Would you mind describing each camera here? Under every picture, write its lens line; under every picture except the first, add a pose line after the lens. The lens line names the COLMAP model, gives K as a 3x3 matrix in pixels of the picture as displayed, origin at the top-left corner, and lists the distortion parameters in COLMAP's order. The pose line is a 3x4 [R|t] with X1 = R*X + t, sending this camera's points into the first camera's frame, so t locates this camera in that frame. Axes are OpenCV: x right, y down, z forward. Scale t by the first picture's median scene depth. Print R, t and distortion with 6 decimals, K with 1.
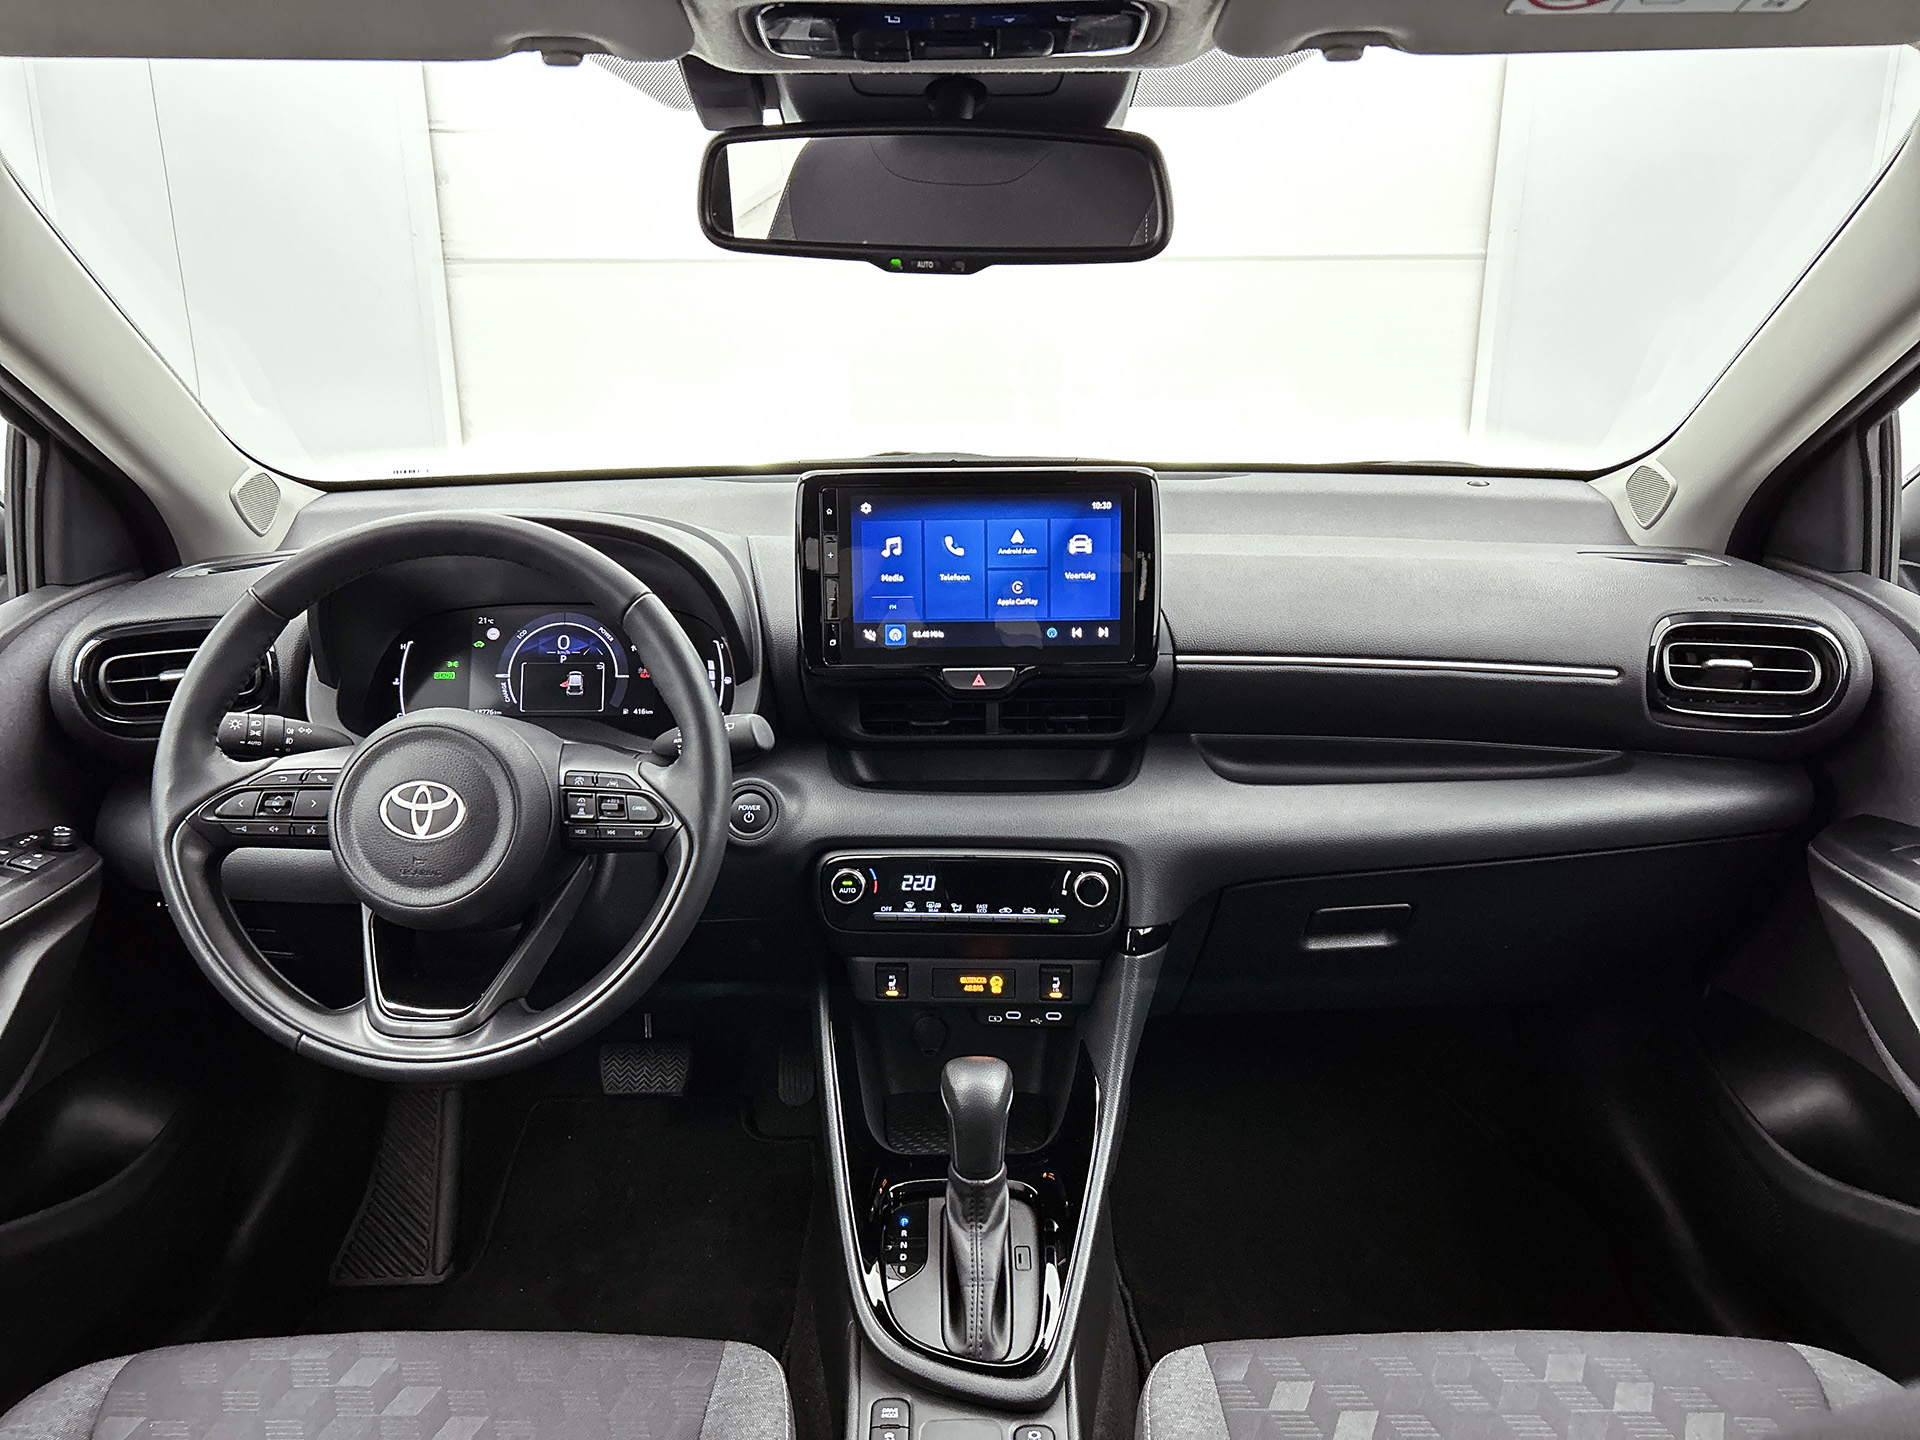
lens RADIAL K [[1423.4, 0, 969.9], [0, 1423.4, 724.6], [0, 0, 1]] dist [0.033065, -0.010271]
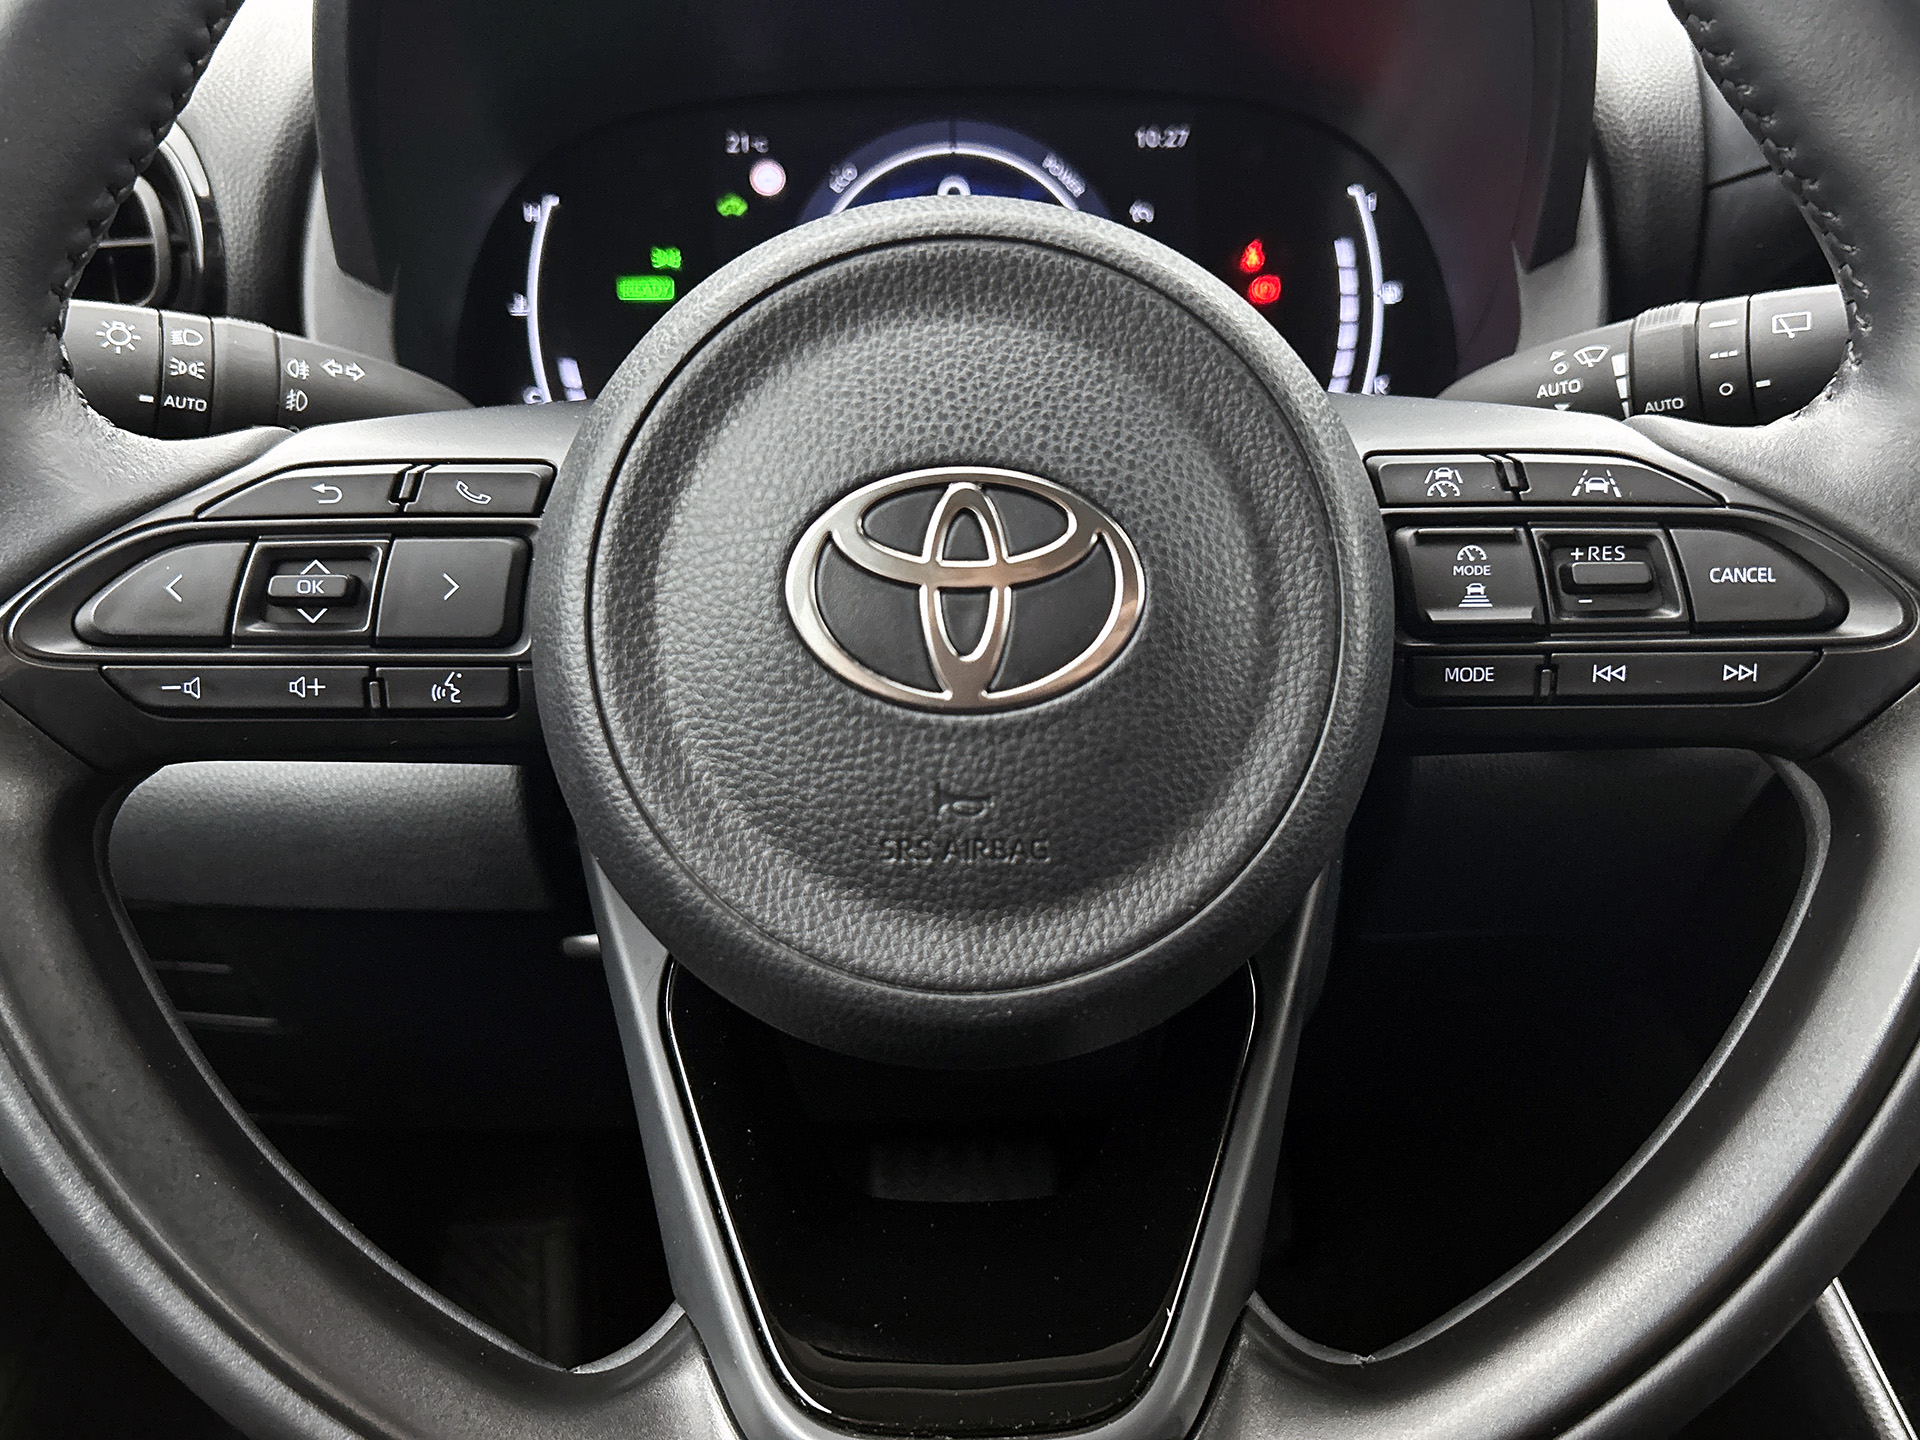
lens RADIAL K [[1682.6, 0, 956.2], [0, 1682.6, 723.1], [0, 0, 1]] dist [0.021566, 0.004536]
pose [[0.999562, -0.020012, 0.021790, -0.325006], [0.018344, 0.997070, 0.074258, 0.051296], [-0.023212, -0.073826, 0.997001, 0.600177]]
